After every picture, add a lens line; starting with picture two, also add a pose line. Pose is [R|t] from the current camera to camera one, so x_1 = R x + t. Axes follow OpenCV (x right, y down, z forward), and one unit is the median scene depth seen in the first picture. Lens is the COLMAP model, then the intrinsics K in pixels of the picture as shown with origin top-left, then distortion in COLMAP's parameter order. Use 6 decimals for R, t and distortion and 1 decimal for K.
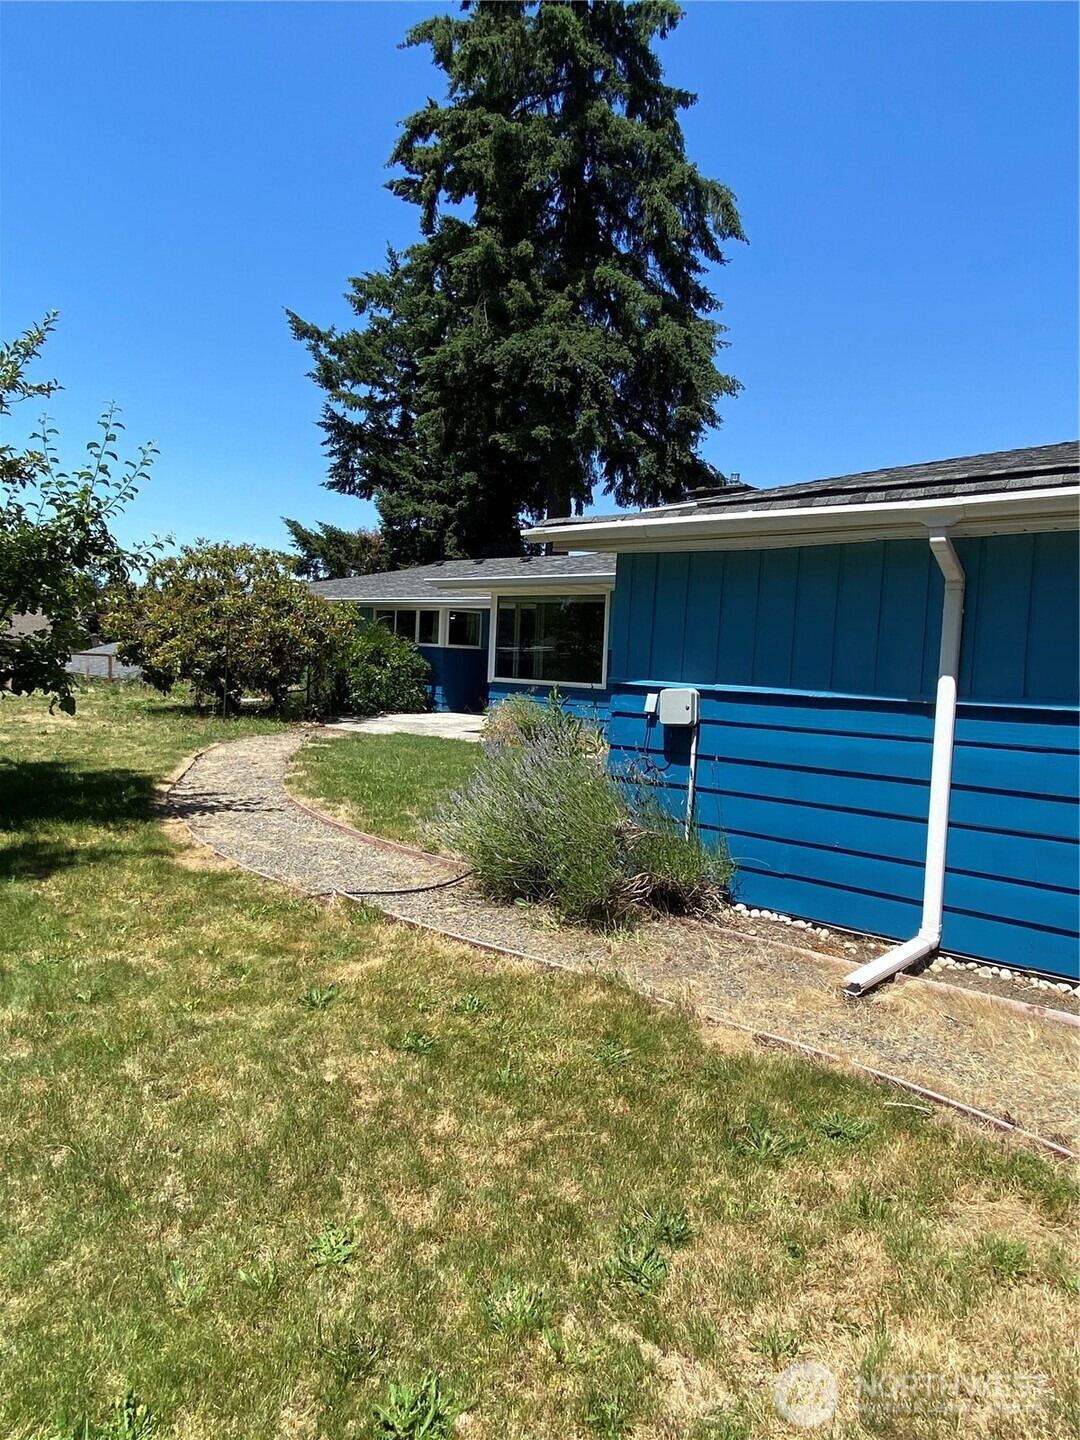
lens RADIAL K [[919.1, 0, 543.6], [0, 919.1, 729.7], [0, 0, 1]] dist [0.013850, 0.001690]
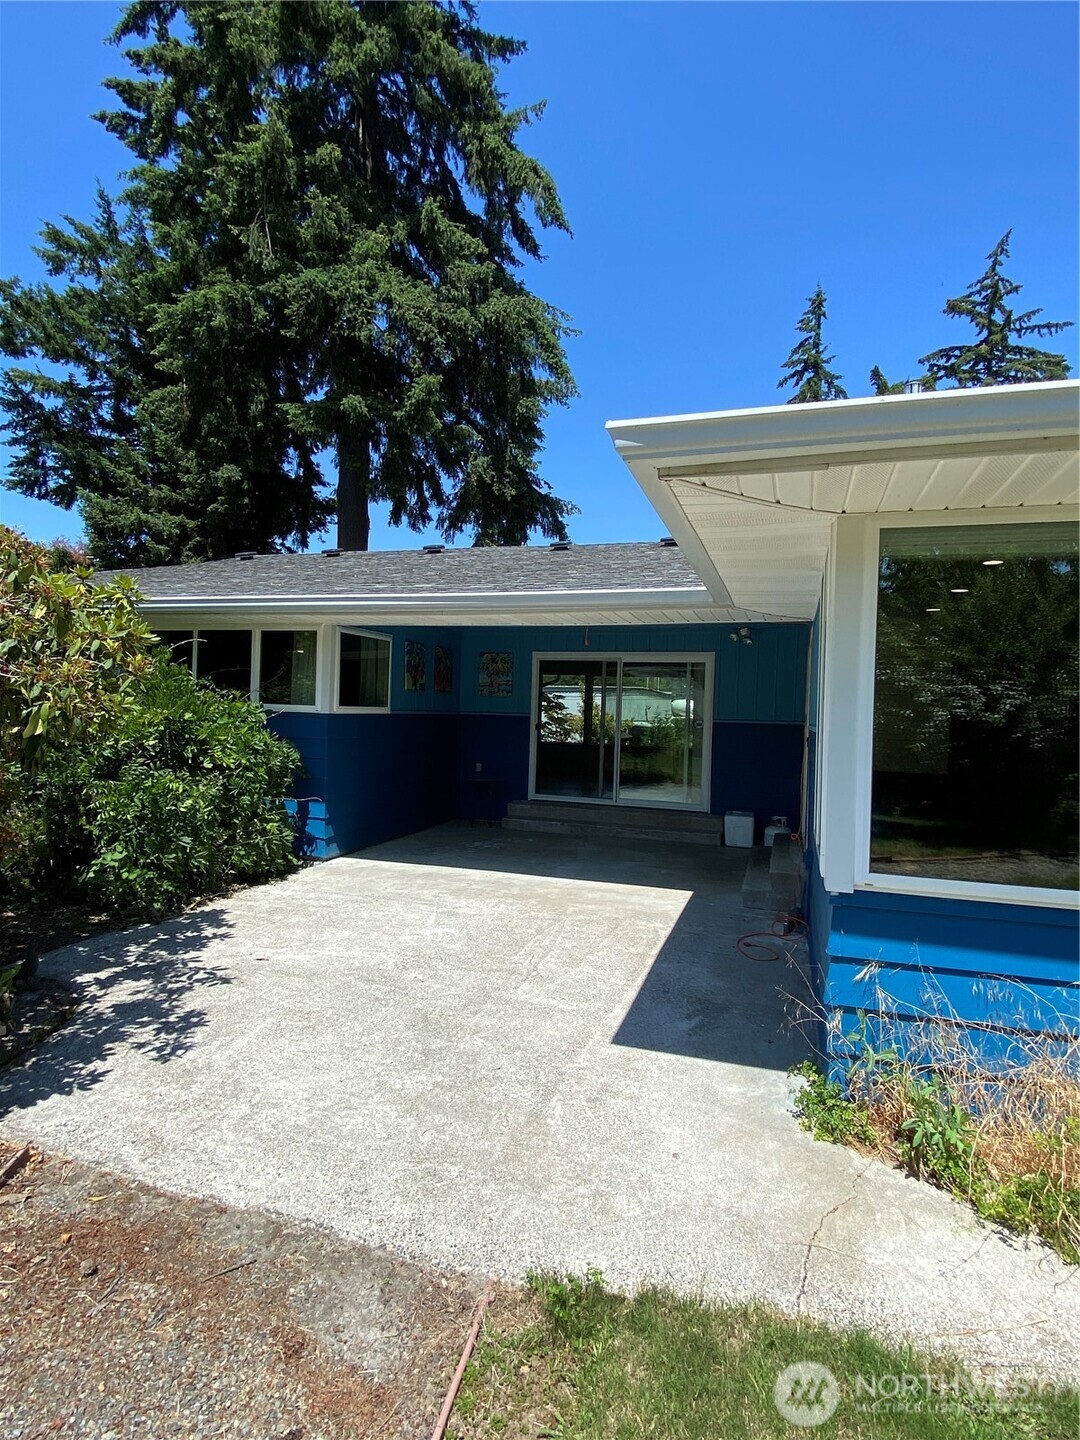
lens RADIAL K [[770.5, 0, 533.4], [0, 770.5, 716.8], [0, 0, 1]] dist [0.005786, -0.007431]
pose [[0.932117, -0.016043, 0.361802, -0.082834], [0.034578, 0.998397, -0.044813, -0.037393], [-0.360503, 0.054281, 0.931177, 0.341809]]
